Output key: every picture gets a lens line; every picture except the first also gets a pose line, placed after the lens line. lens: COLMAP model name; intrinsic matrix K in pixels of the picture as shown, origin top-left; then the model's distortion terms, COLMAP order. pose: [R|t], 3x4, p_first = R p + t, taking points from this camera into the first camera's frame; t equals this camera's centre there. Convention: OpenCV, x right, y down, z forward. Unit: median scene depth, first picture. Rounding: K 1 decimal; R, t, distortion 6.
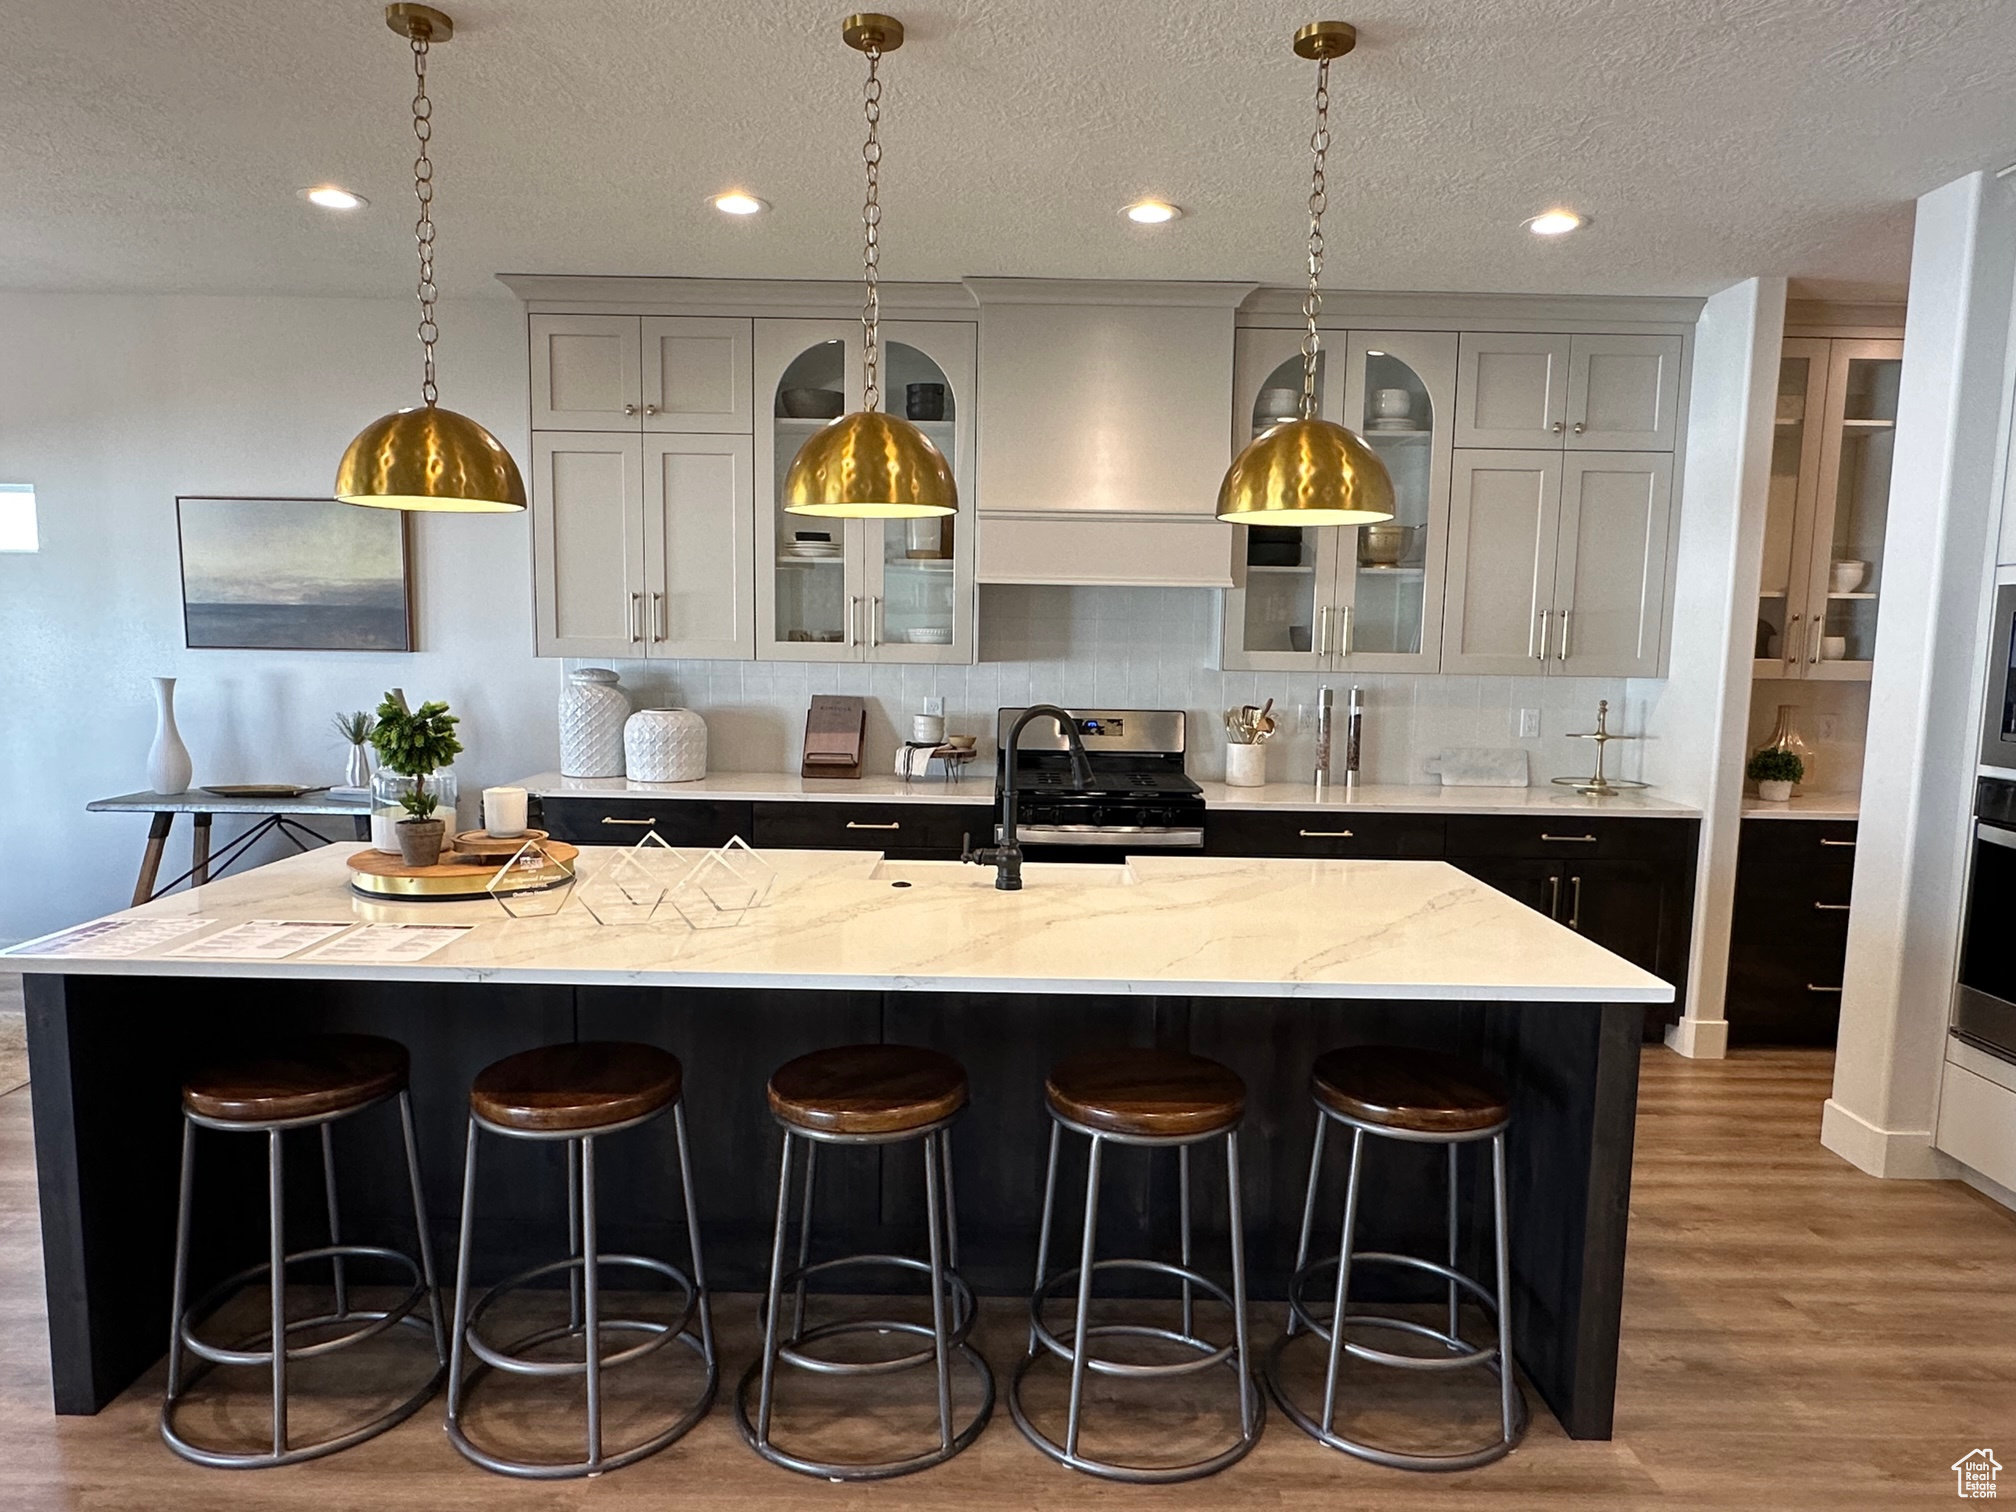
lens RADIAL K [[1275.2, 0, 1010.6], [0, 1275.2, 764.7], [0, 0, 1]] dist [-0.004042, 0.002868]
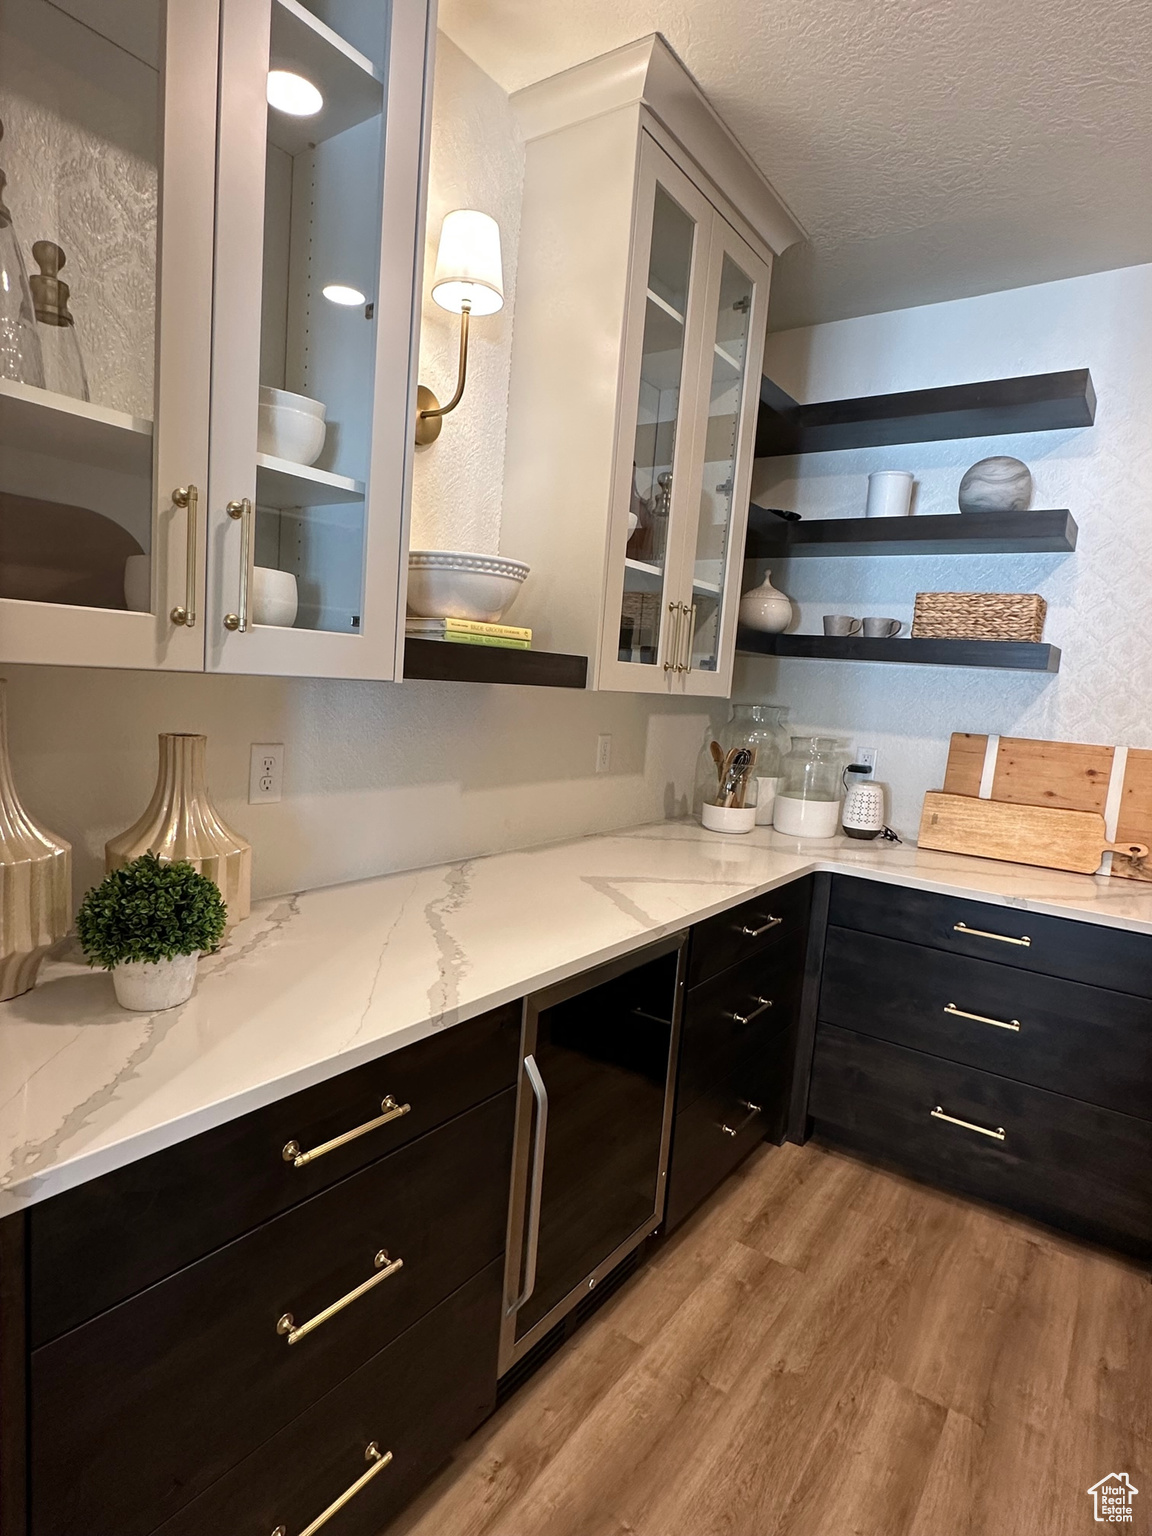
lens RADIAL K [[859.8, 0, 575.3], [0, 859.8, 772.5], [0, 0, 1]] dist [0.000950, 0.000118]
pose [[0.577612, -0.064209, 0.813782, 0.478360], [0.029393, 0.997891, 0.057873, -0.049202], [-0.815782, -0.009509, 0.578282, 0.768560]]
